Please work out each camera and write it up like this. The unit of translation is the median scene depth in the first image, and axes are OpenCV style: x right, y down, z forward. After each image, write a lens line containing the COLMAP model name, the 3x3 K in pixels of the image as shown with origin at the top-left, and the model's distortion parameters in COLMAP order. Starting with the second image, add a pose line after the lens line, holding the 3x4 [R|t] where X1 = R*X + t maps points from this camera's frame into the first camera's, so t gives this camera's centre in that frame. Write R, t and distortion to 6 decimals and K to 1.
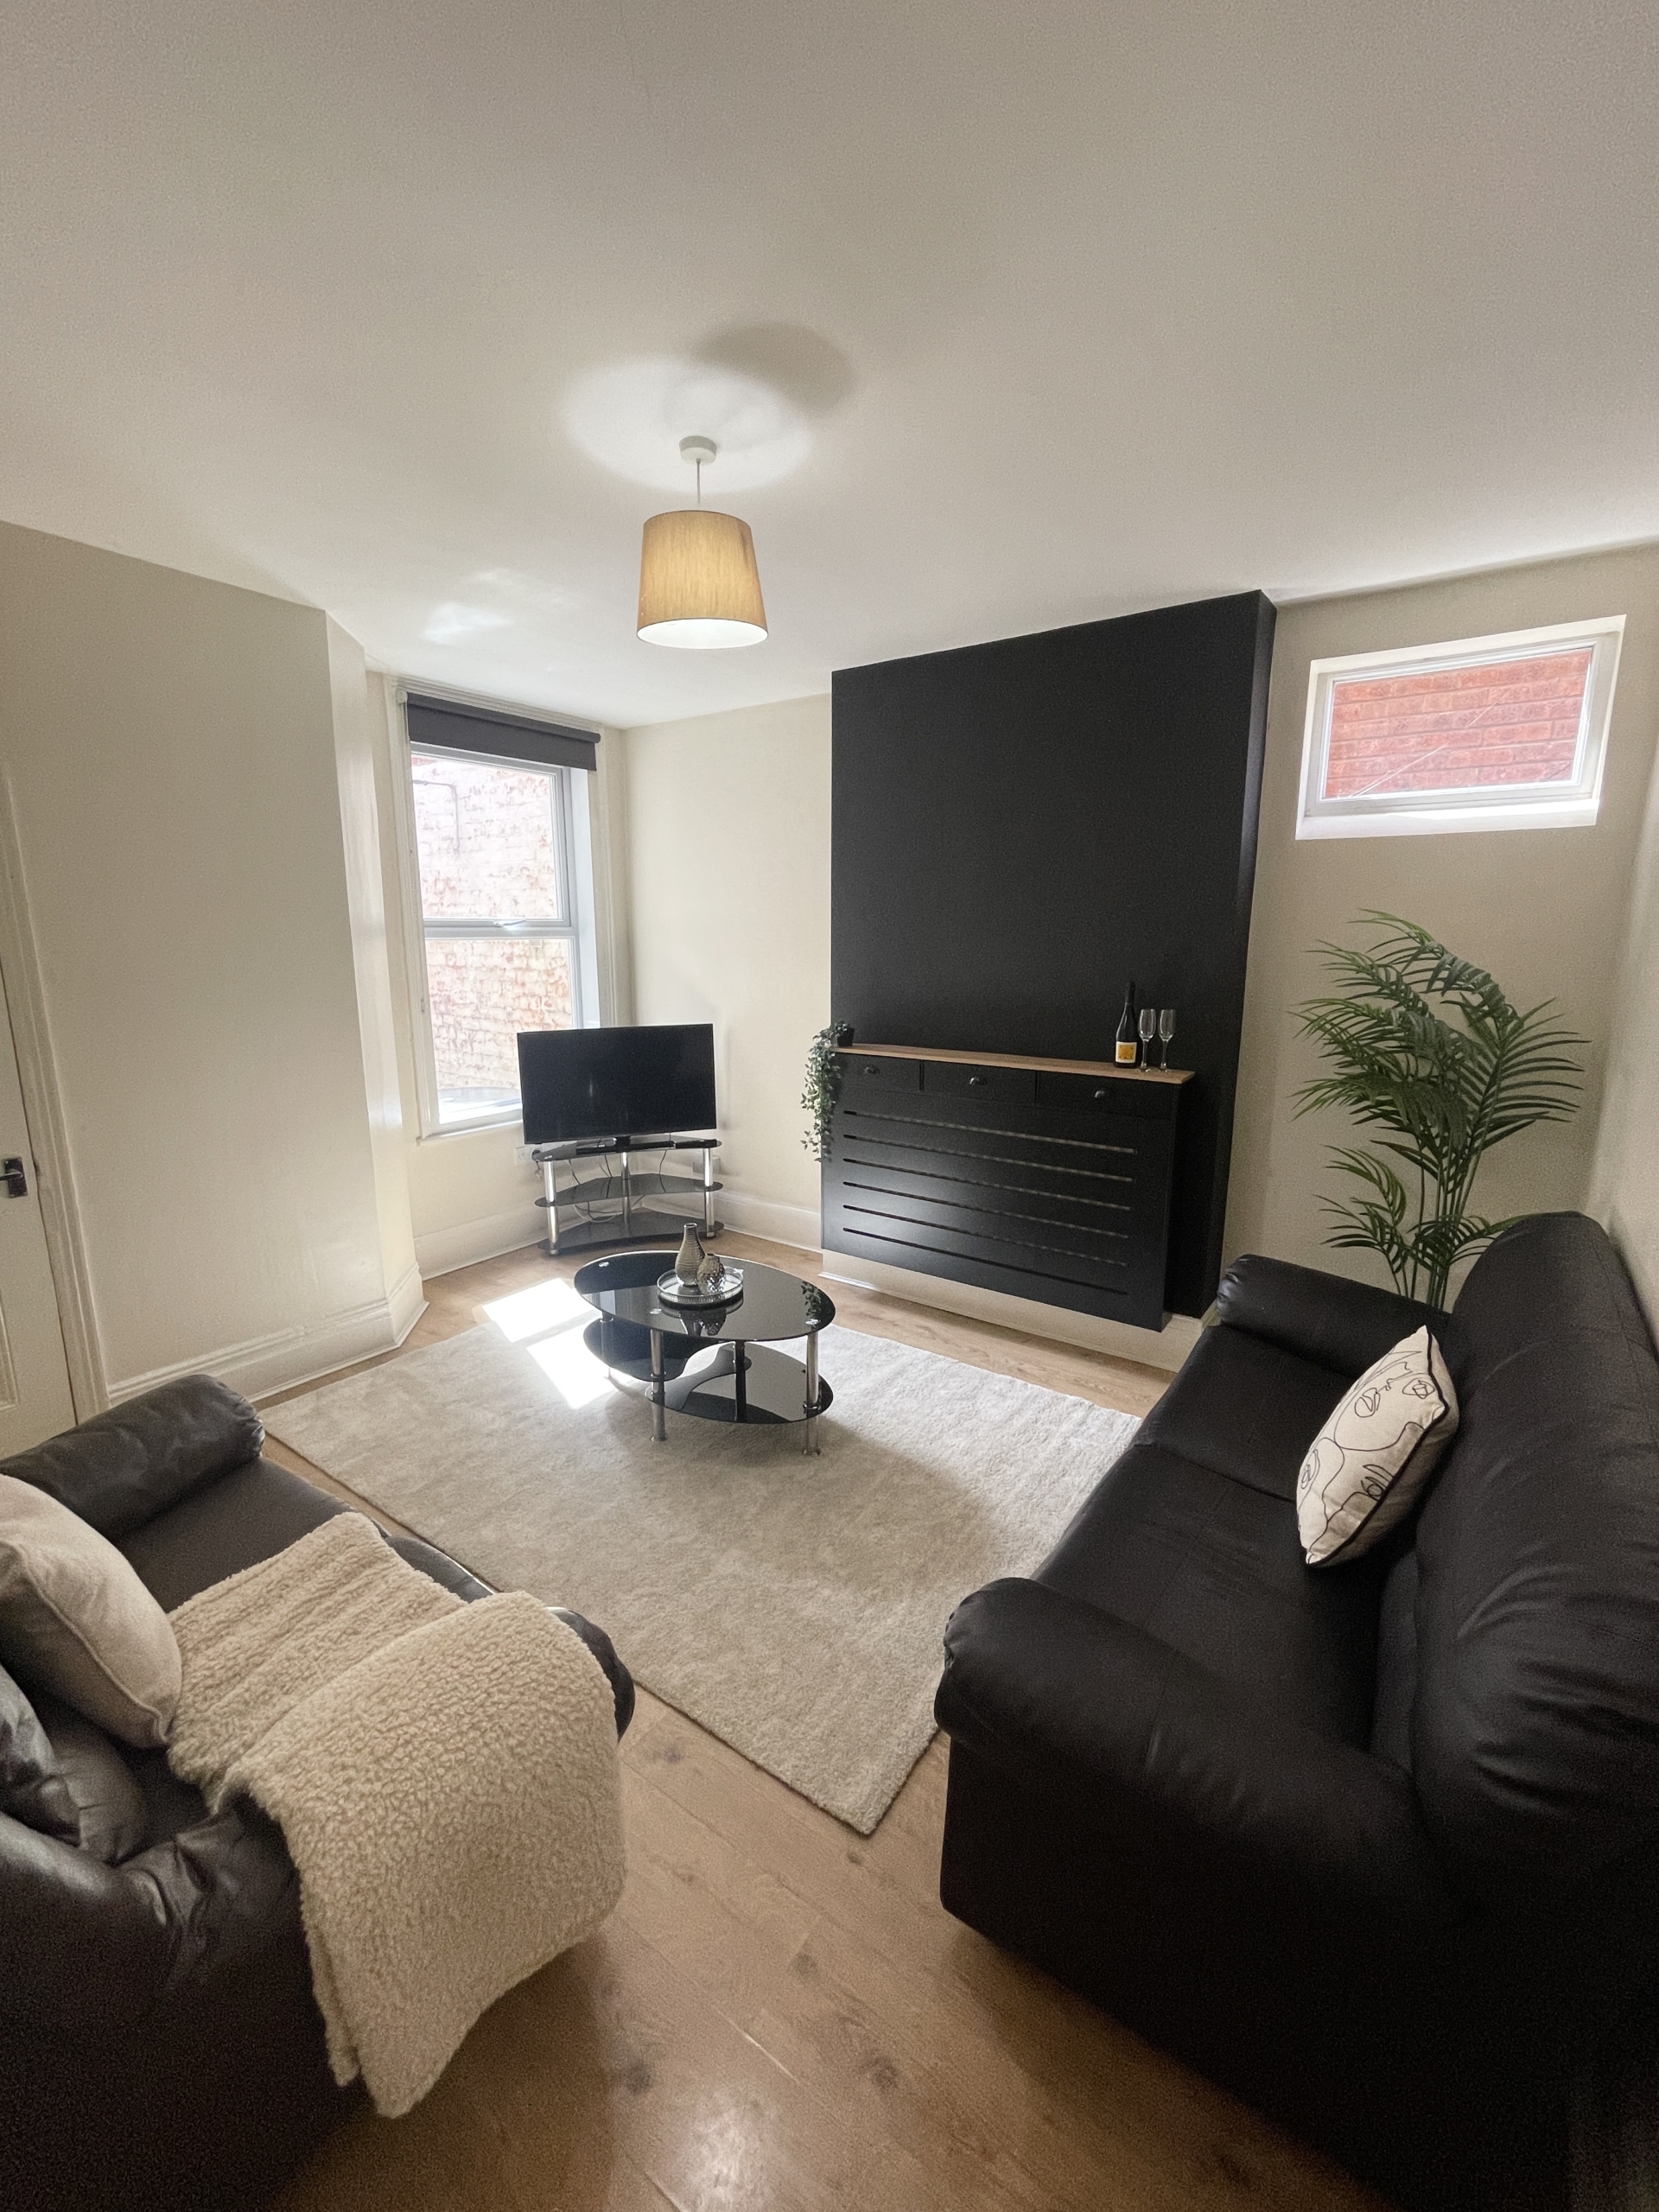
lens RADIAL K [[893.2, 0, 832.7], [0, 893.2, 1100.3], [0, 0, 1]] dist [-0.008931, -0.000038]
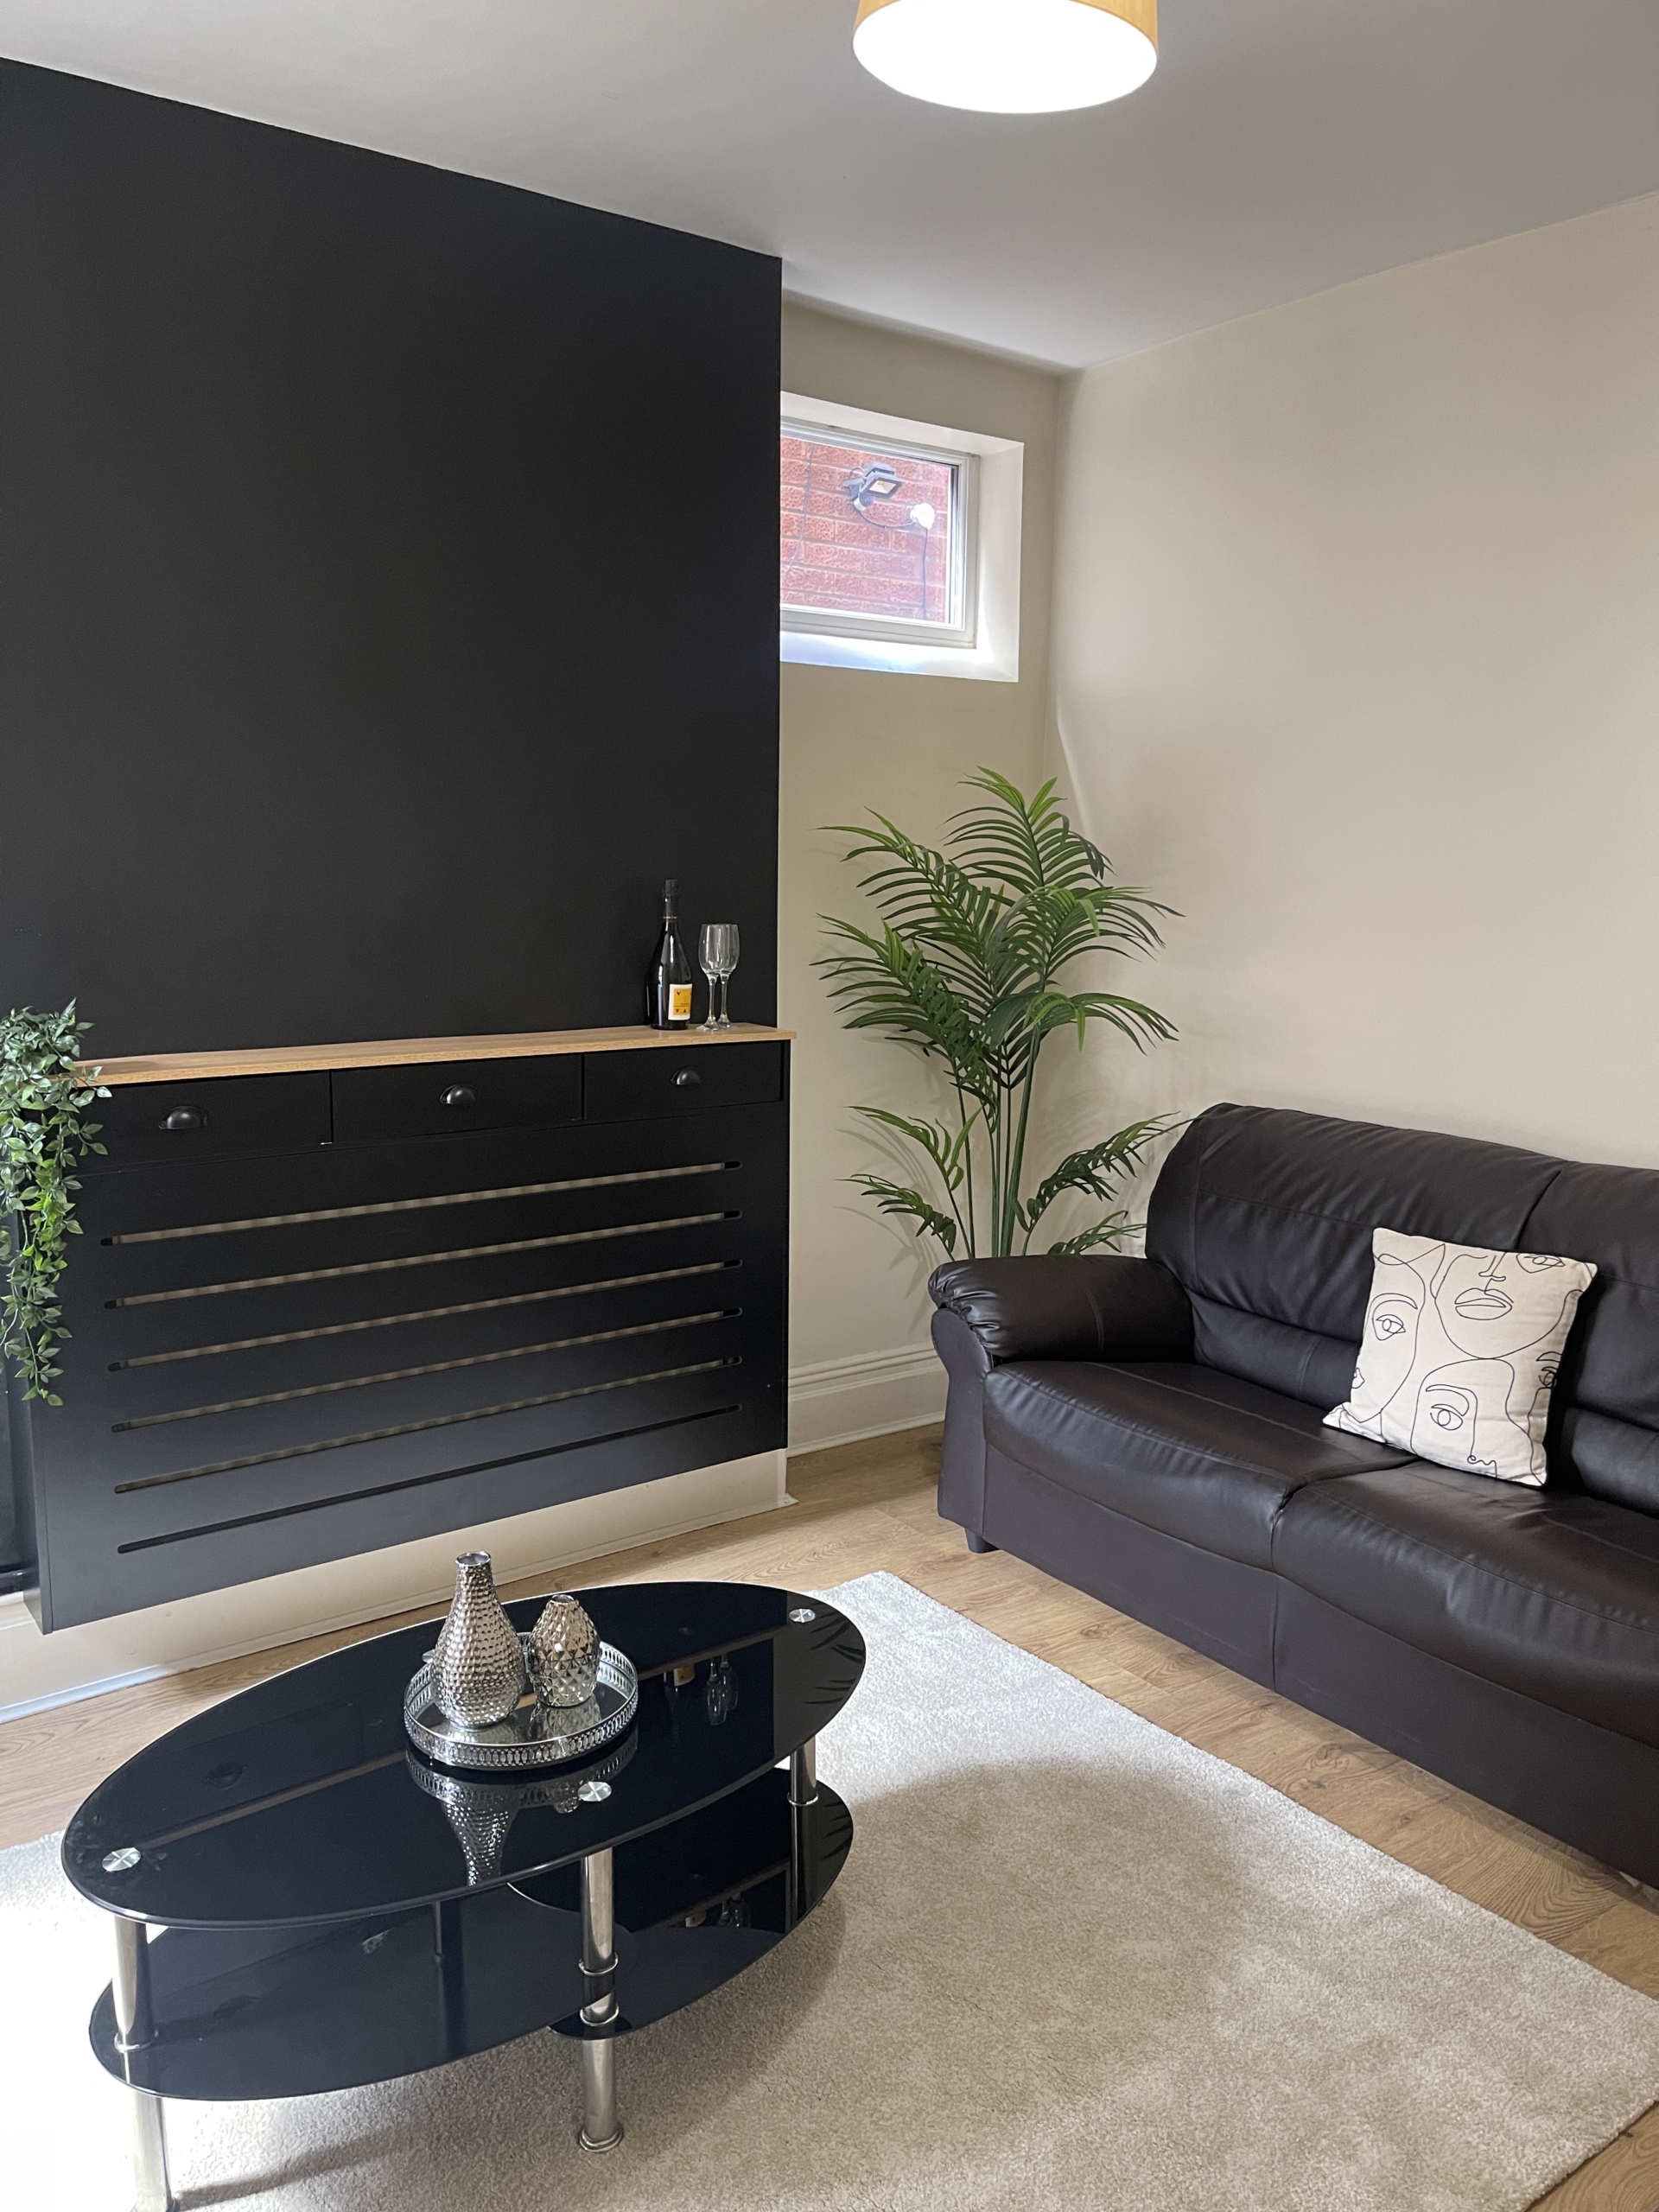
lens RADIAL K [[1668.0, 0, 857.1], [0, 1668.0, 1115.7], [0, 0, 1]] dist [0.024953, -0.001650]
pose [[0.305446, -0.157251, 0.939135, -0.678920], [0.159158, 0.980826, 0.112467, -0.087820], [-0.938814, 0.115118, 0.324617, 0.568744]]
